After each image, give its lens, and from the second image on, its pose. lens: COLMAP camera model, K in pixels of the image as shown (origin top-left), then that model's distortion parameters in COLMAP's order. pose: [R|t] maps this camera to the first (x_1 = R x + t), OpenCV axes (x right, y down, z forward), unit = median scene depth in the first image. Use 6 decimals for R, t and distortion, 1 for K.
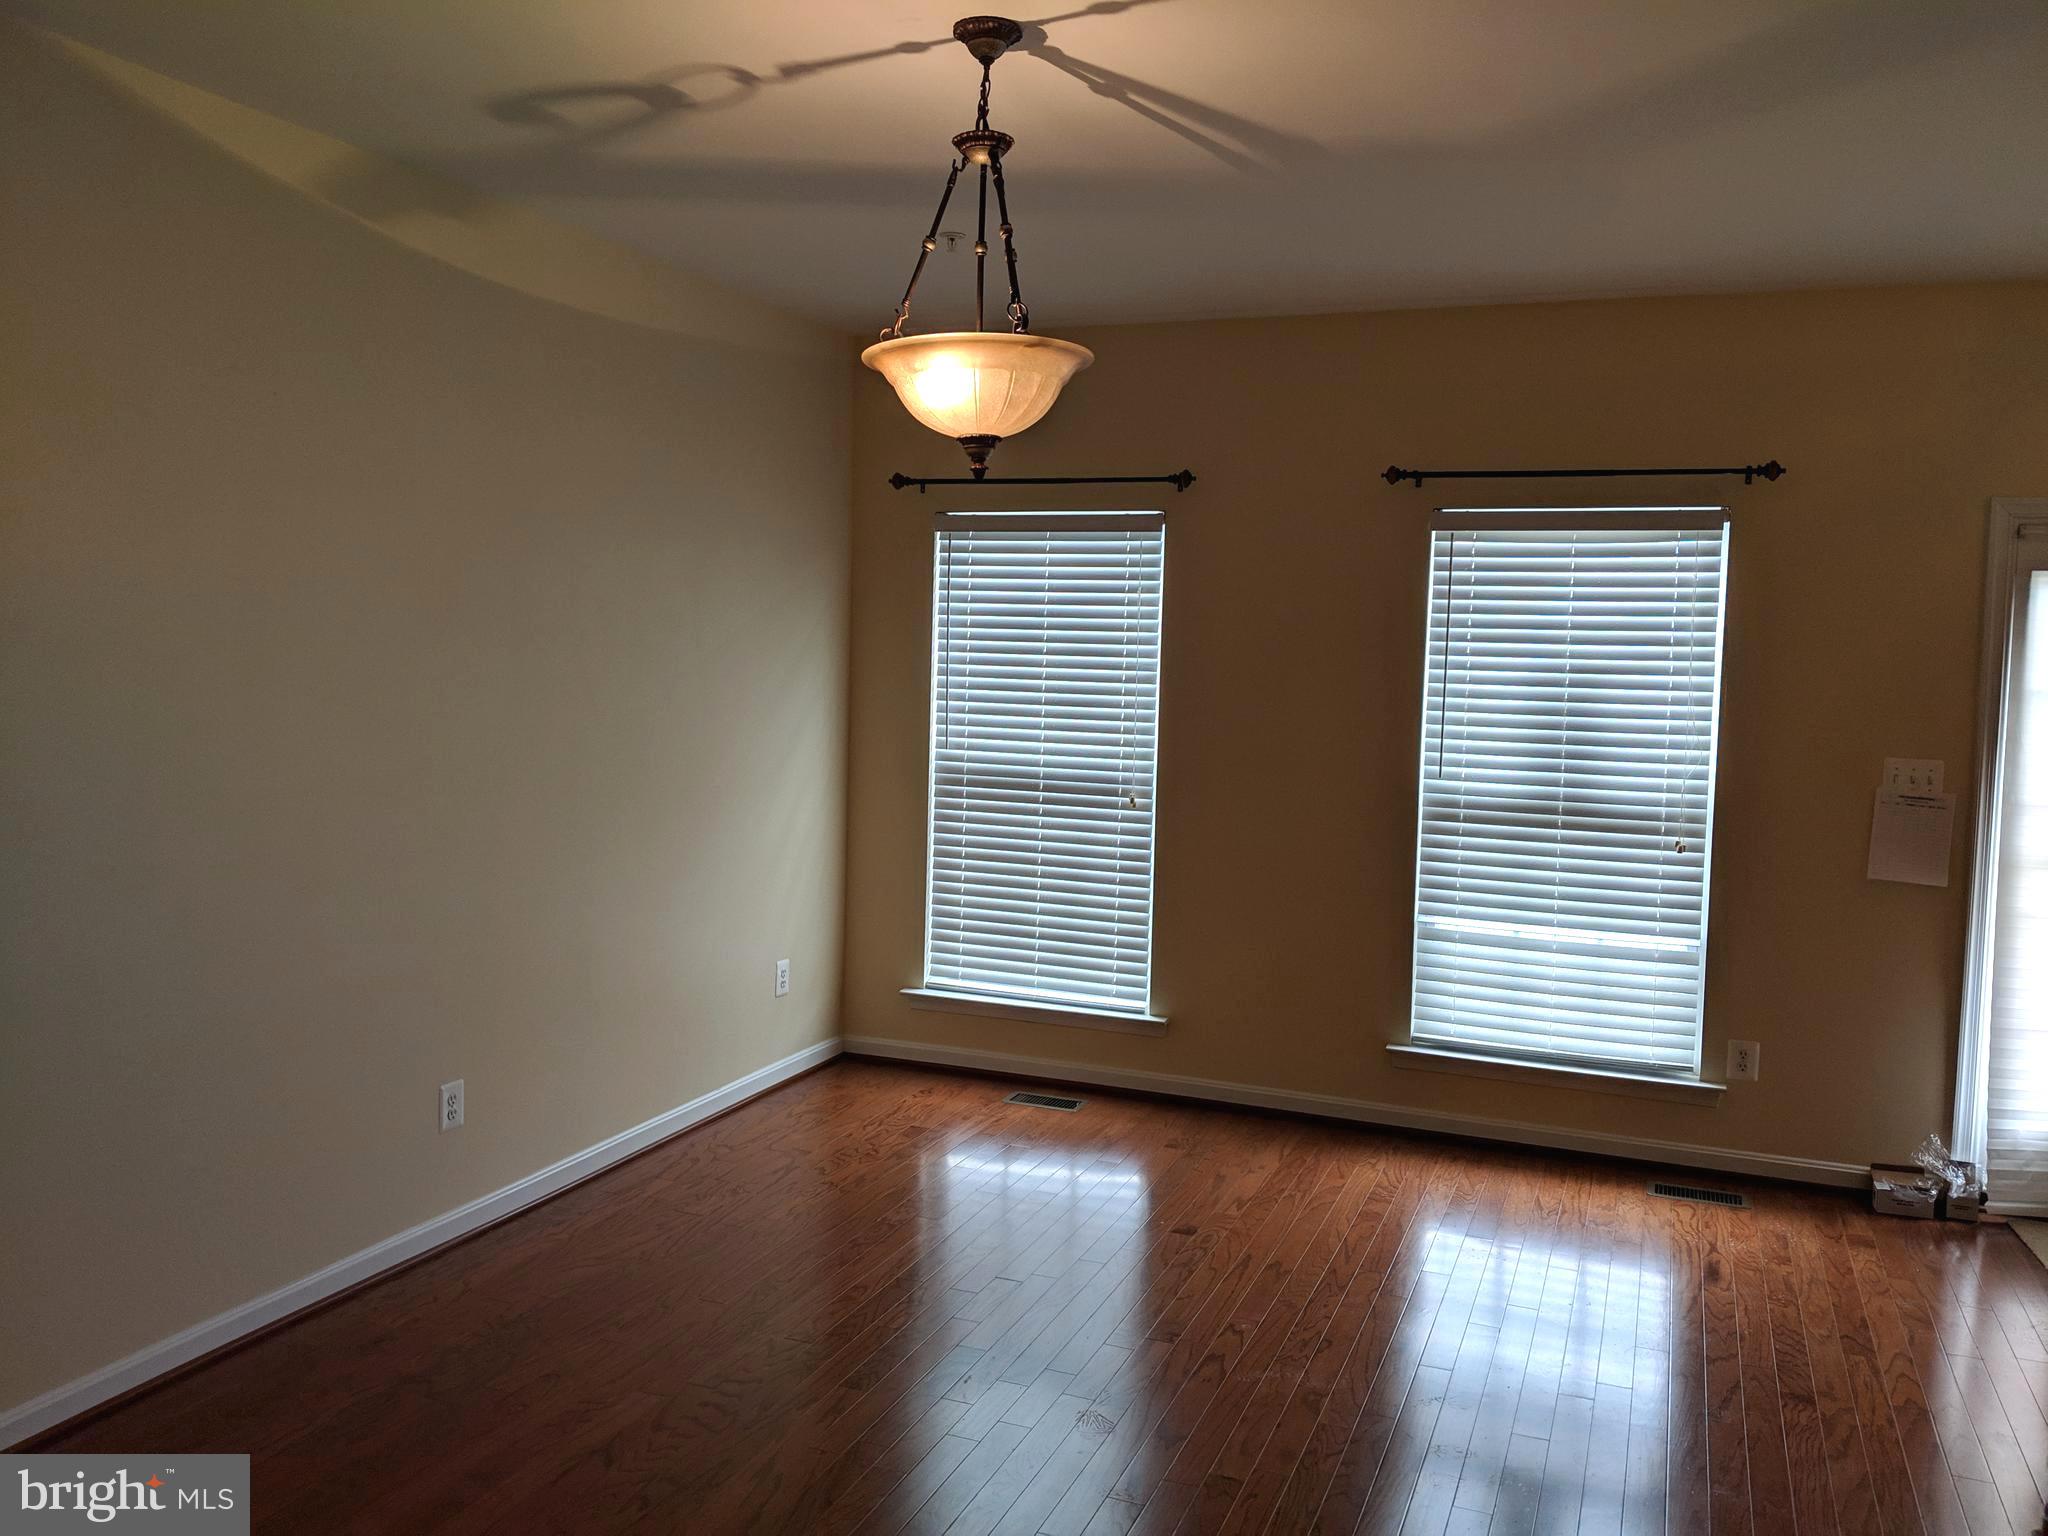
lens RADIAL K [[1635.6, 0, 1029.0], [0, 1635.6, 764.8], [0, 0, 1]] dist [0.103060, -0.178055]
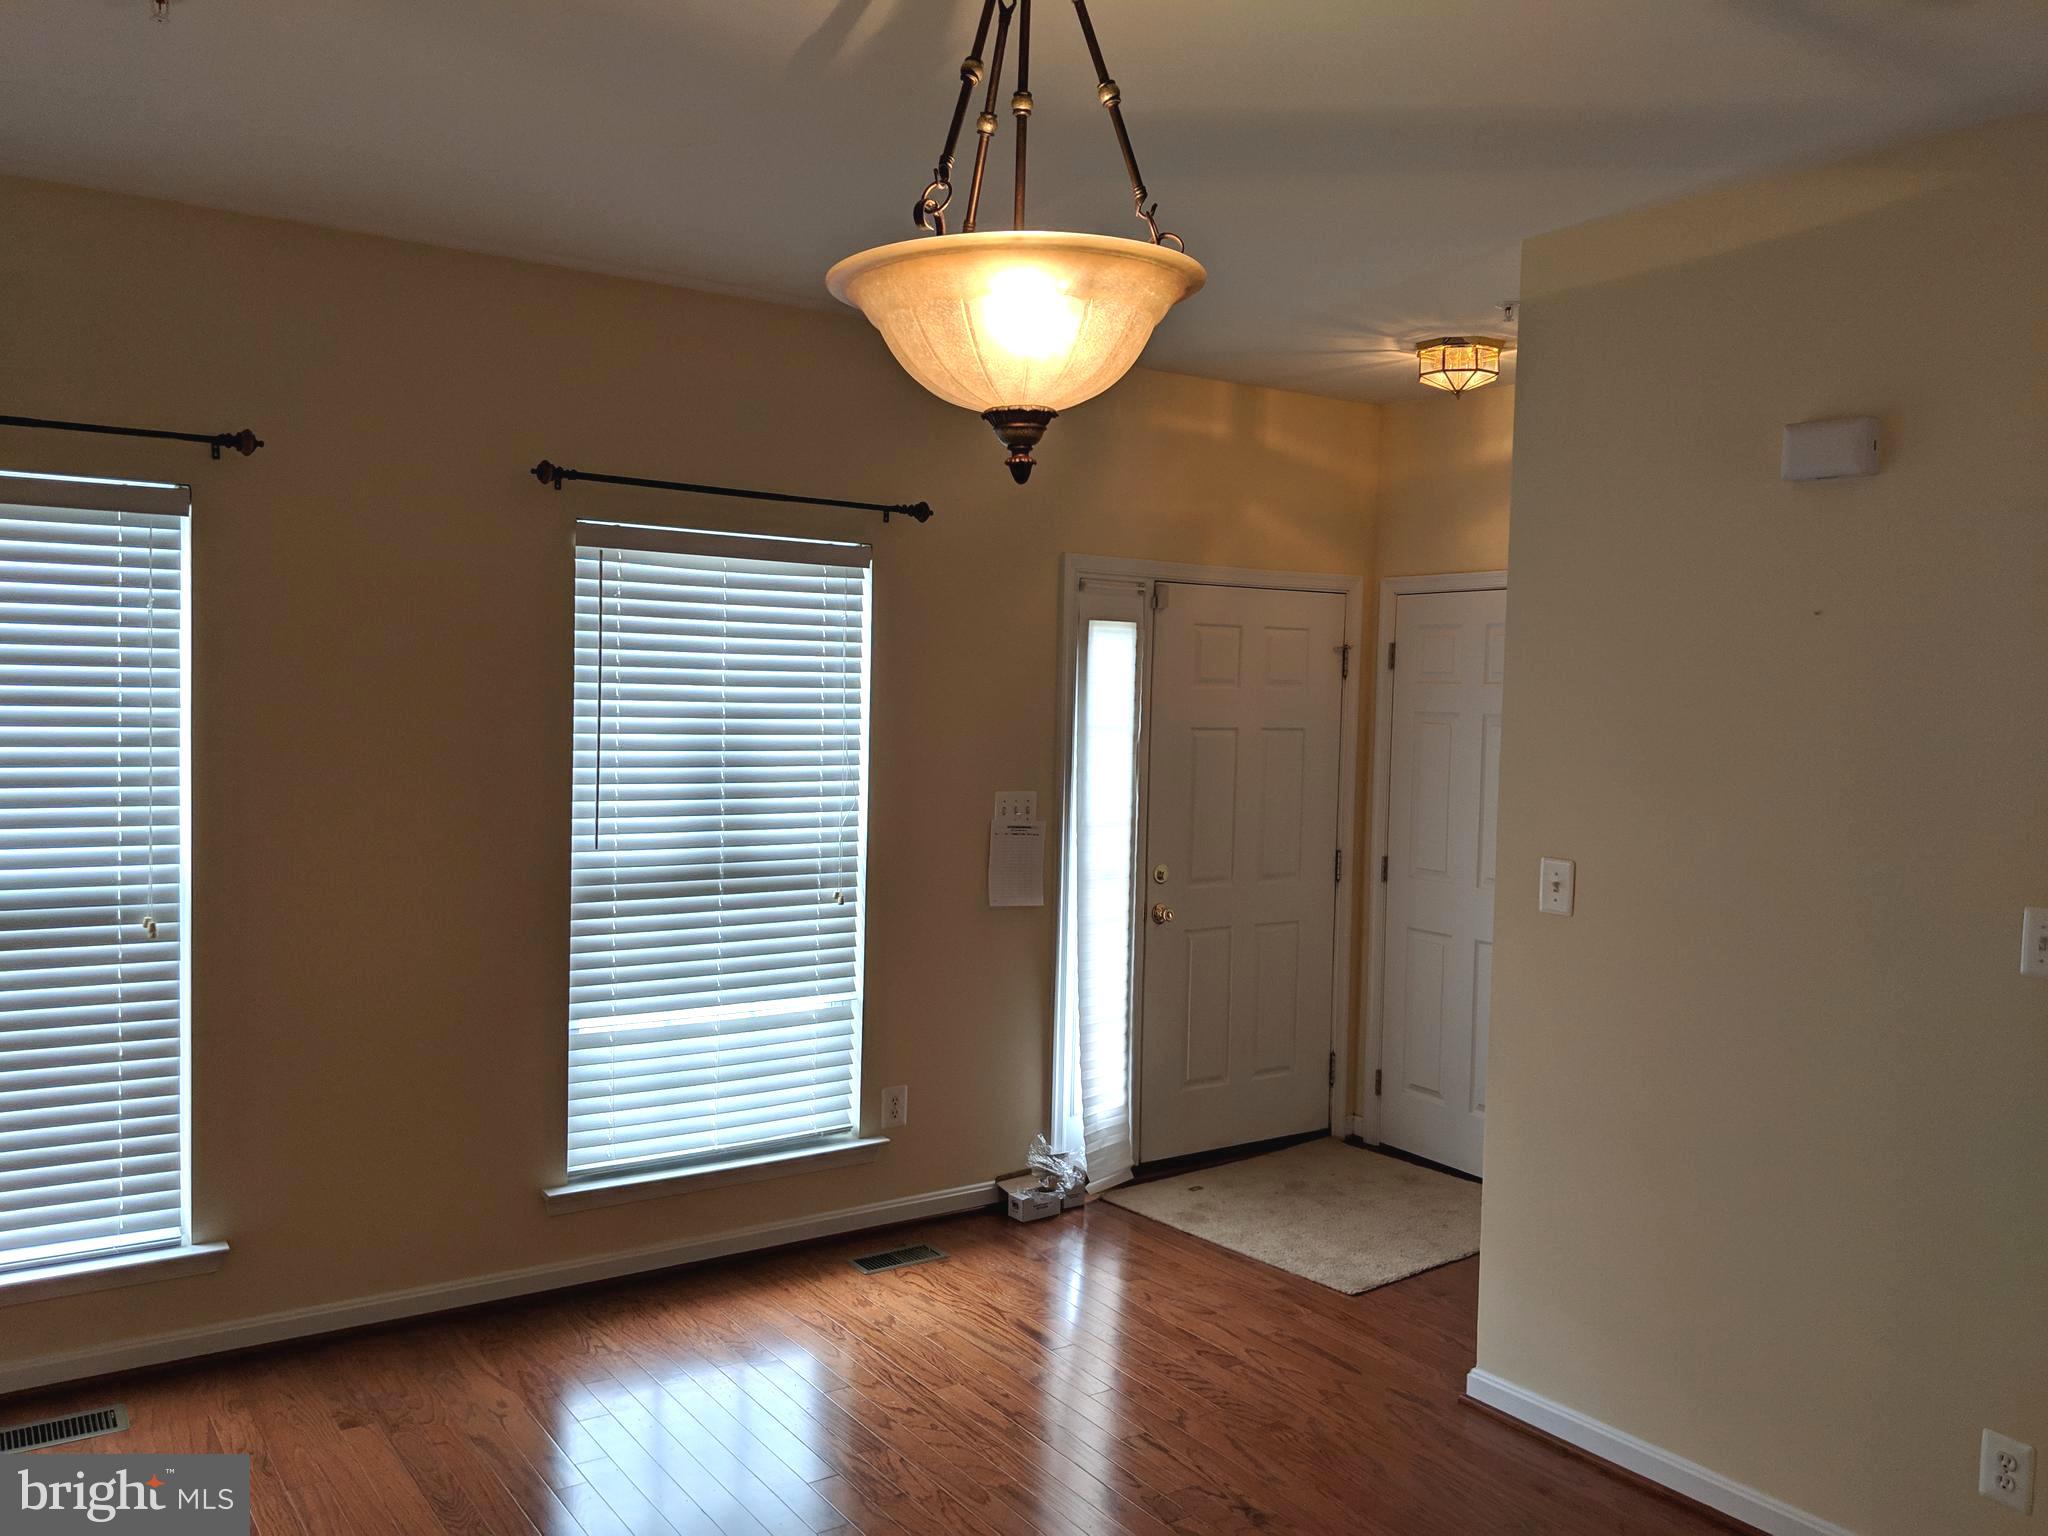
lens RADIAL K [[1635.6, 0, 1029.0], [0, 1635.6, 764.8], [0, 0, 1]] dist [0.103060, -0.178055]
pose [[0.545046, -0.055003, 0.836600, -0.322862], [0.048522, 0.998243, 0.034018, -0.052713], [-0.837001, 0.022052, 0.546757, 0.383042]]
